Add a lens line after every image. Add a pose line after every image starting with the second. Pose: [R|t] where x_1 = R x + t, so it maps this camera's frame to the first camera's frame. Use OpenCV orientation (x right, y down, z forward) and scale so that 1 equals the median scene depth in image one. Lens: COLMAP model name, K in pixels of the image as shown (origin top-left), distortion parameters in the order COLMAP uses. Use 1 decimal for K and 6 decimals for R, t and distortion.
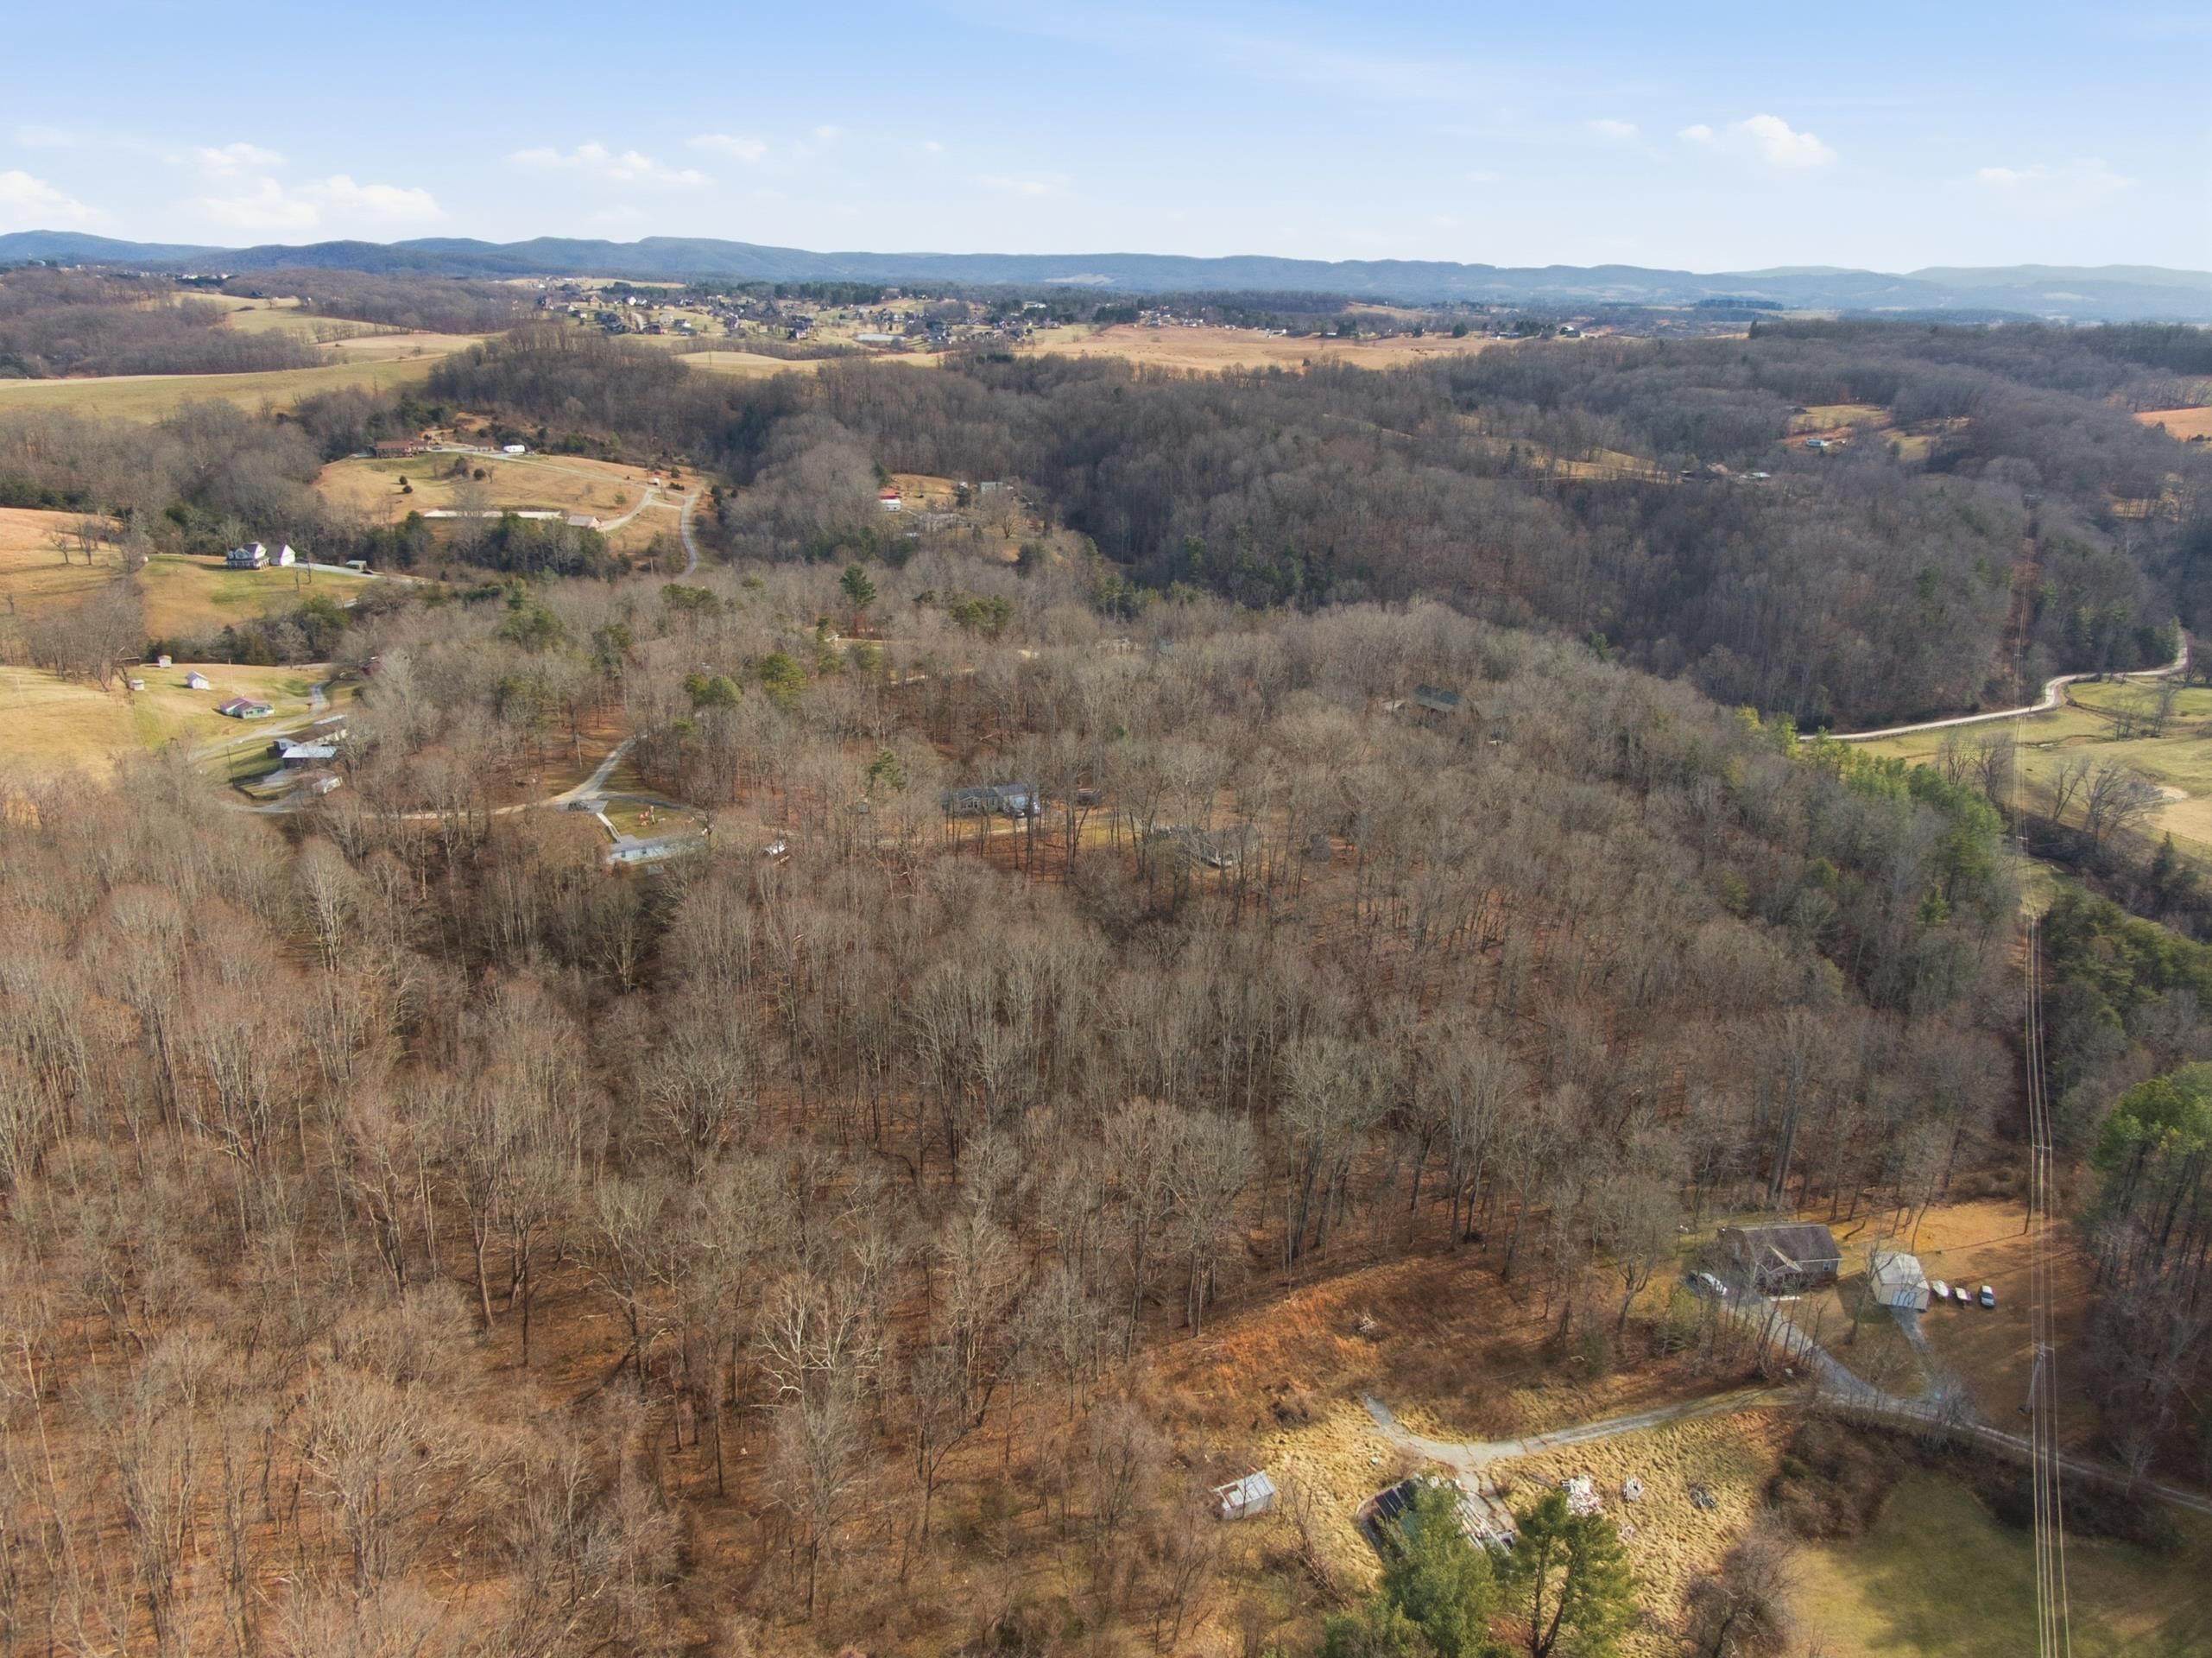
lens RADIAL K [[1558.2, 0, 1108.3], [0, 1558.2, 860.1], [0, 0, 1]] dist [0.041889, -0.075369]
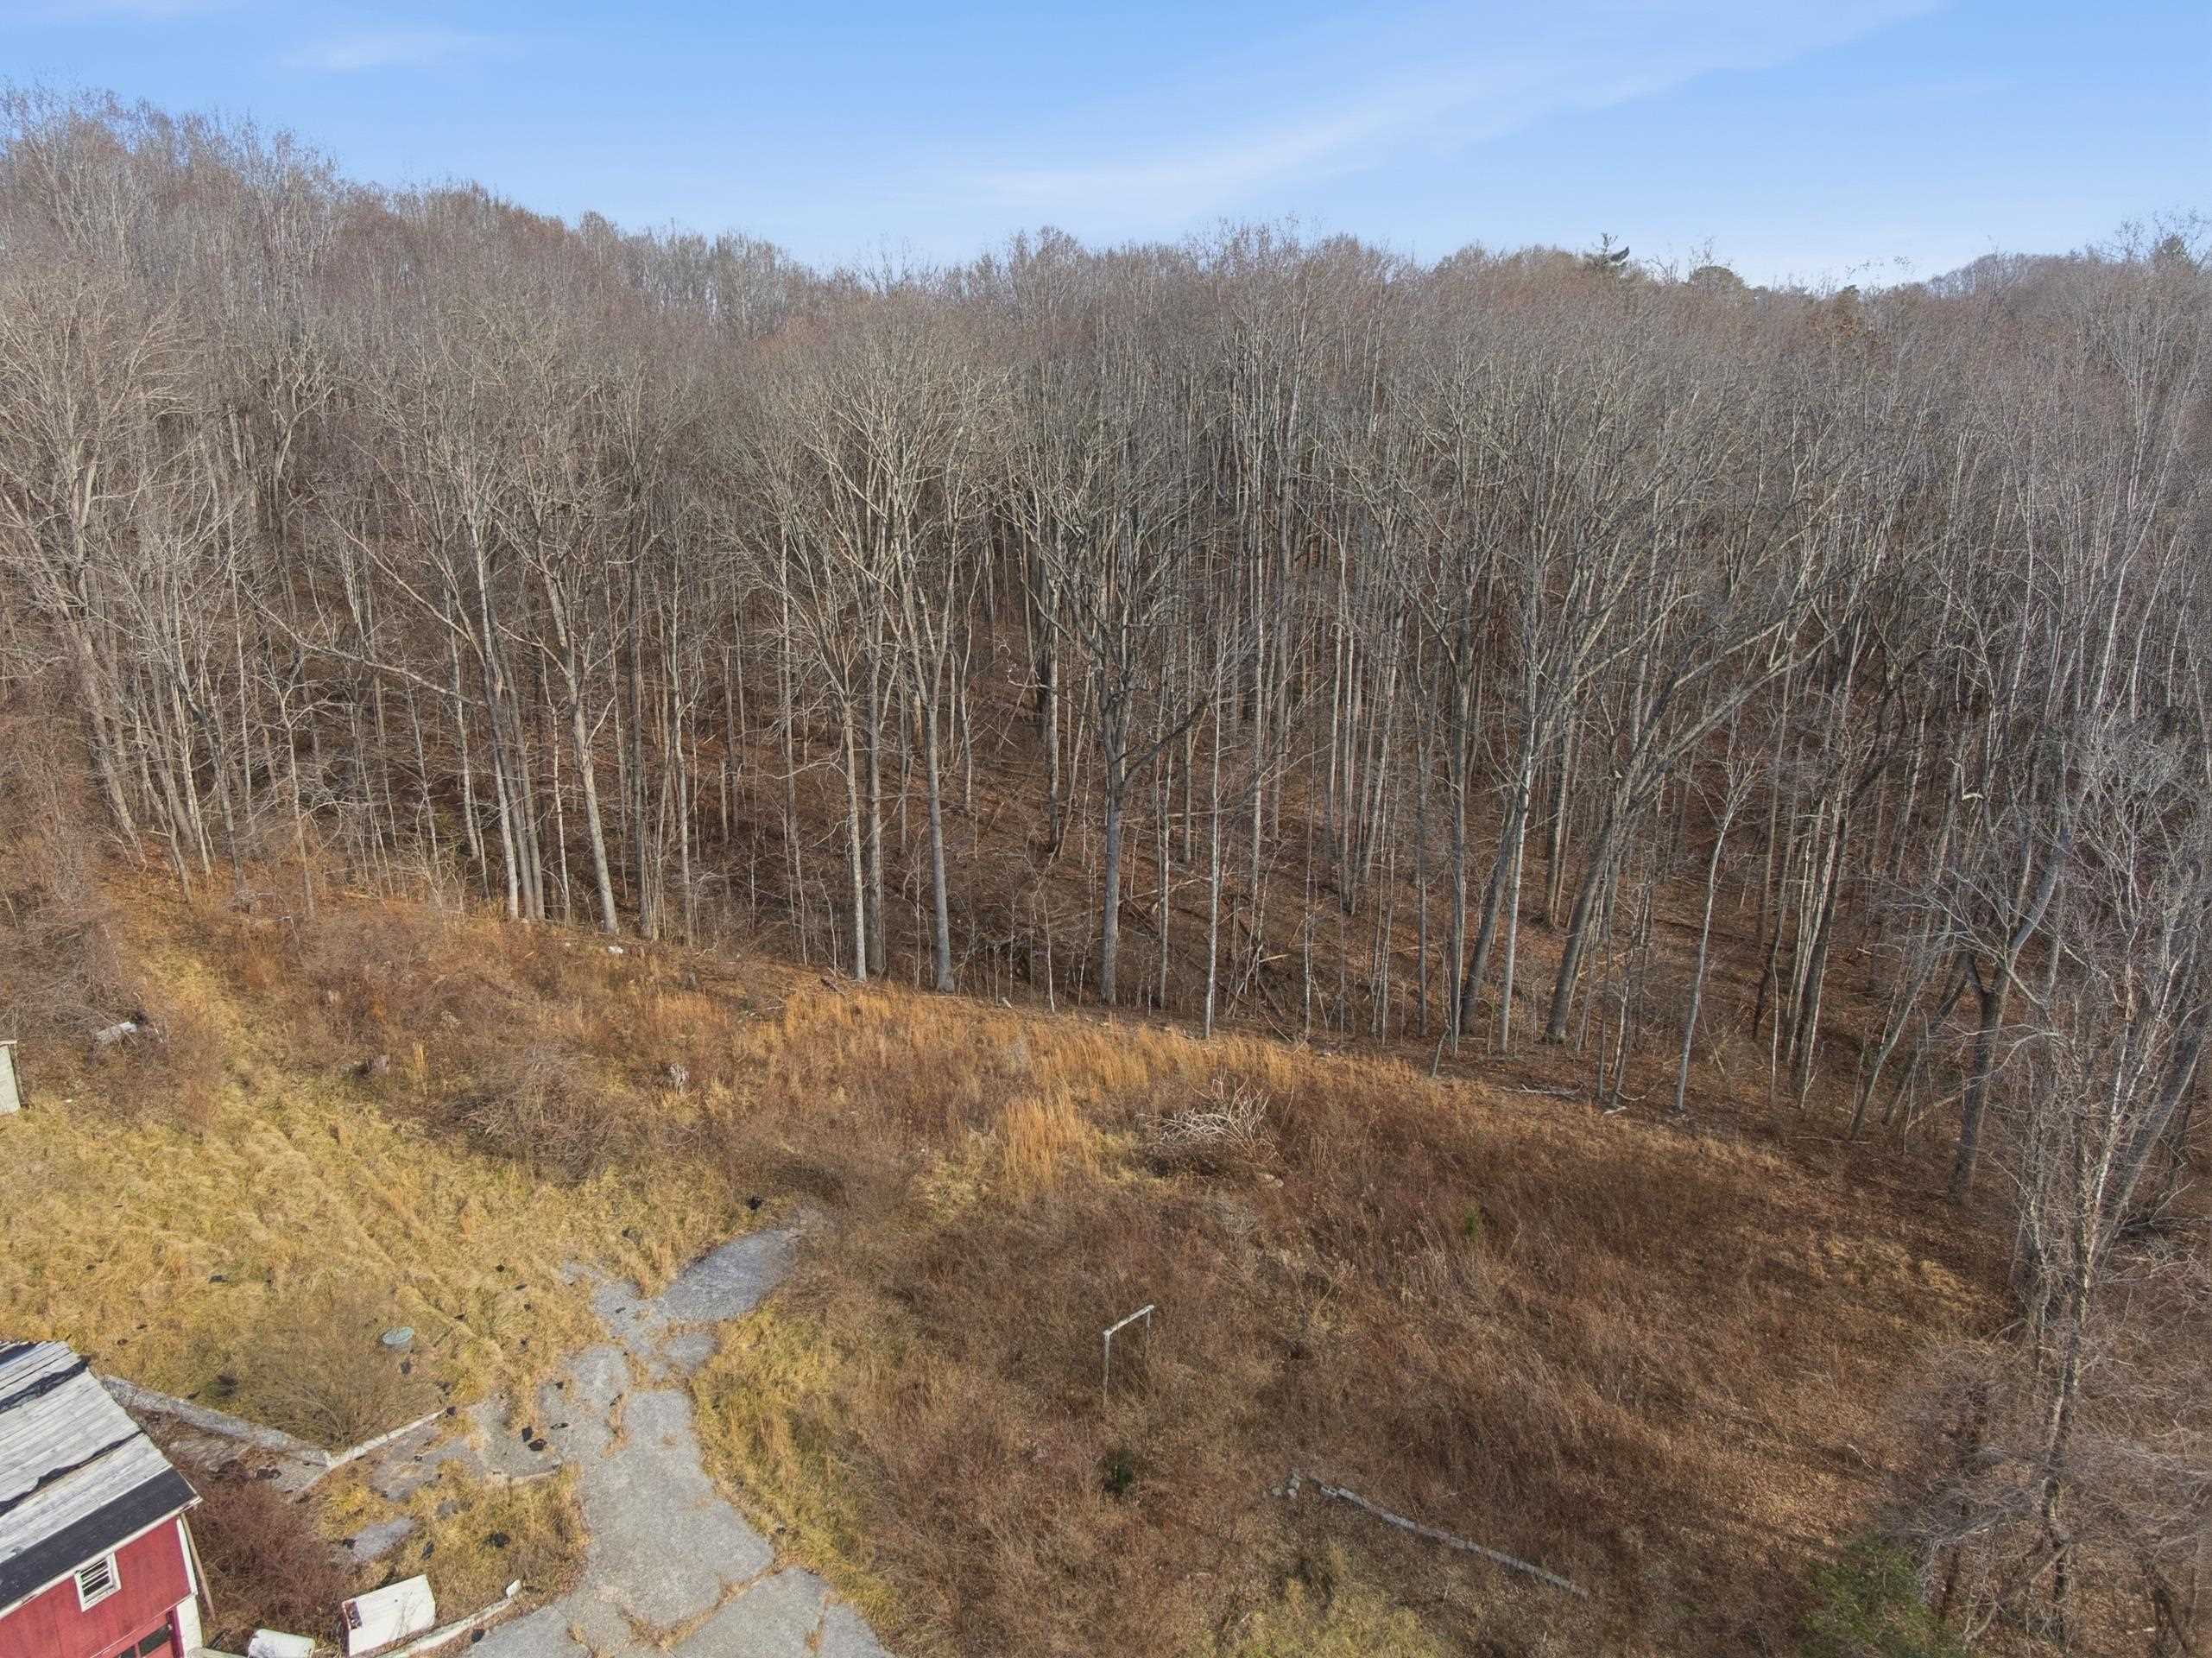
lens RADIAL K [[1611.6, 0, 1106.0], [0, 1611.6, 829.0], [0, 0, 1]] dist [0.007322, -0.003850]
pose [[0.610395, 0.212232, -0.763136, 0.138009], [-0.258640, 0.964031, 0.061228, 0.092387], [0.748681, 0.160004, 0.643331, 0.313694]]
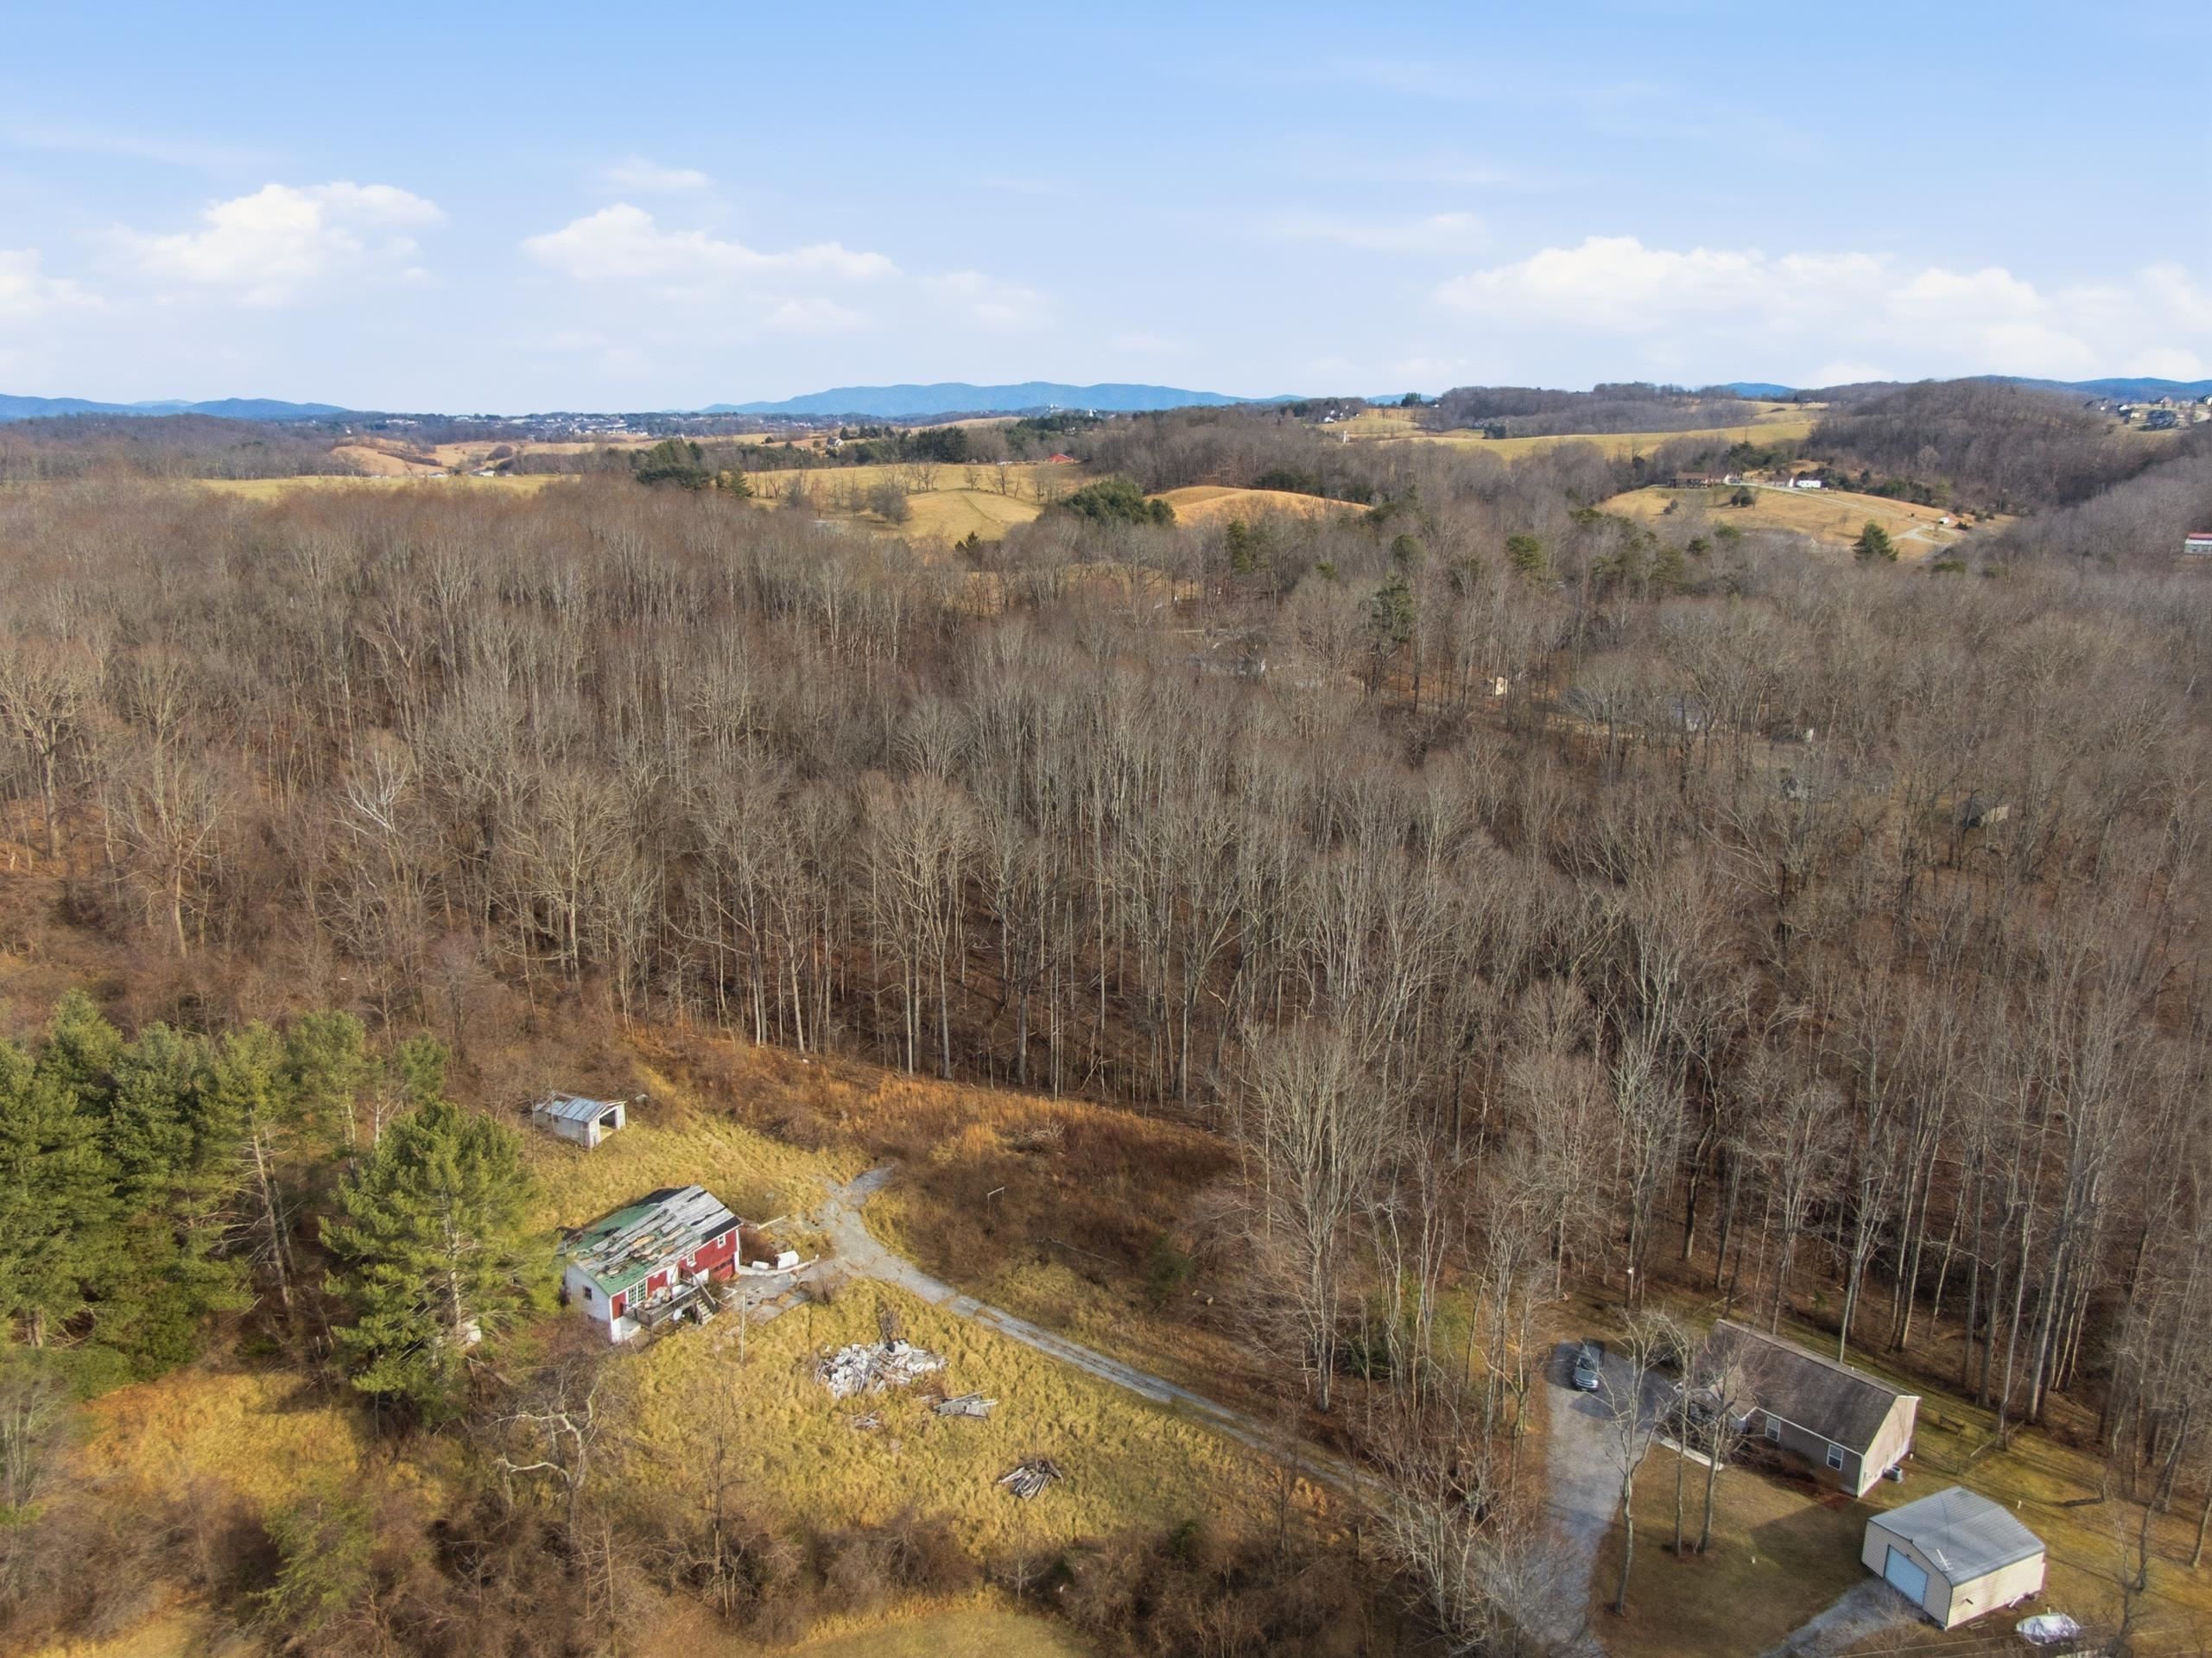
lens RADIAL K [[1611.3, 0, 1106.0], [0, 1611.3, 829.0], [0, 0, 1]] dist [0.007322, -0.003850]
pose [[0.592846, 0.192440, -0.781985, 0.287180], [-0.260655, 0.964612, 0.039772, 0.048646], [0.761966, 0.180250, 0.622027, 0.210124]]
